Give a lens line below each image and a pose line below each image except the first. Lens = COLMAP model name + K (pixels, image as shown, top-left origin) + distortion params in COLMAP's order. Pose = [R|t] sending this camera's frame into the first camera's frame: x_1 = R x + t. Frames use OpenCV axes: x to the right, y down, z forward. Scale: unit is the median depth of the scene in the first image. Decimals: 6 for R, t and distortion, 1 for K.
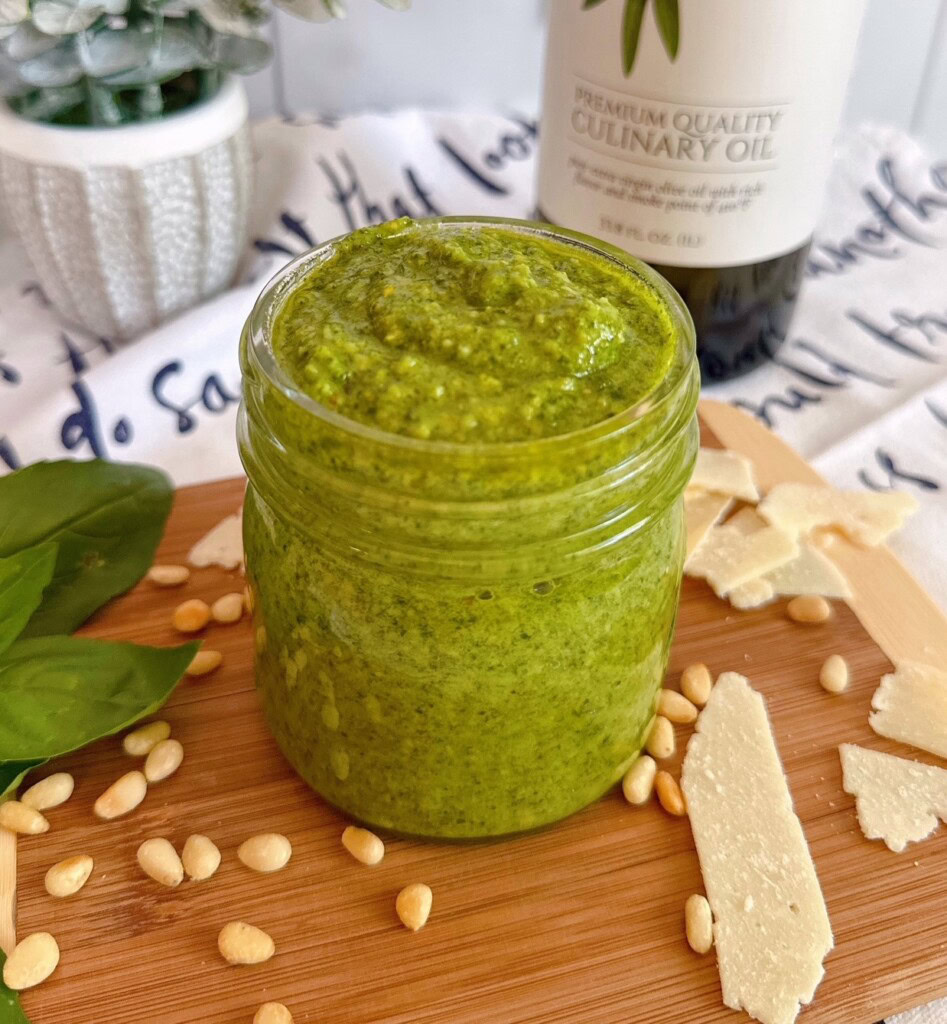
lens RADIAL K [[1102.8, 0, 466.3], [0, 1102.8, 359.4], [0, 0, 1]] dist [0.101179, -0.355413]
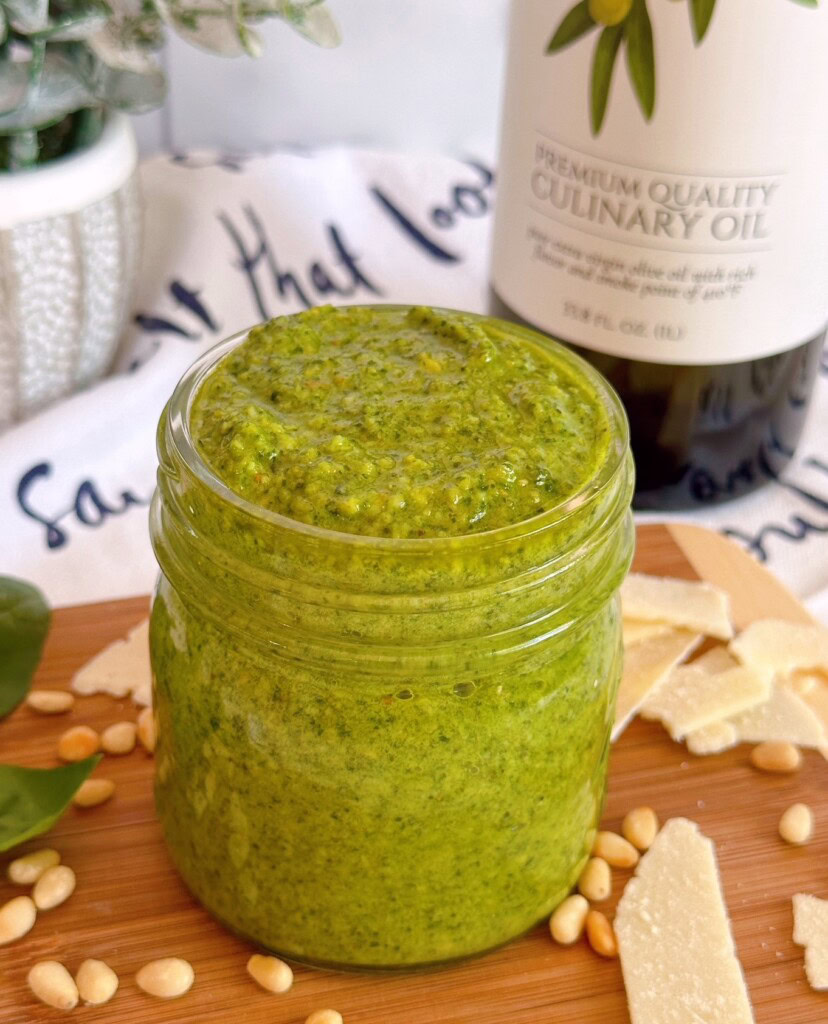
lens RADIAL K [[1659.9, 0, 414.0], [0, 1659.9, 512.0], [0, 0, 1]] dist [0.051268, 0.047451]
pose [[0.999674, 0.025156, 0.004354, 0.012301], [-0.025217, 0.999576, 0.014527, 0.022387], [-0.003986, -0.014632, 0.999885, -0.387760]]
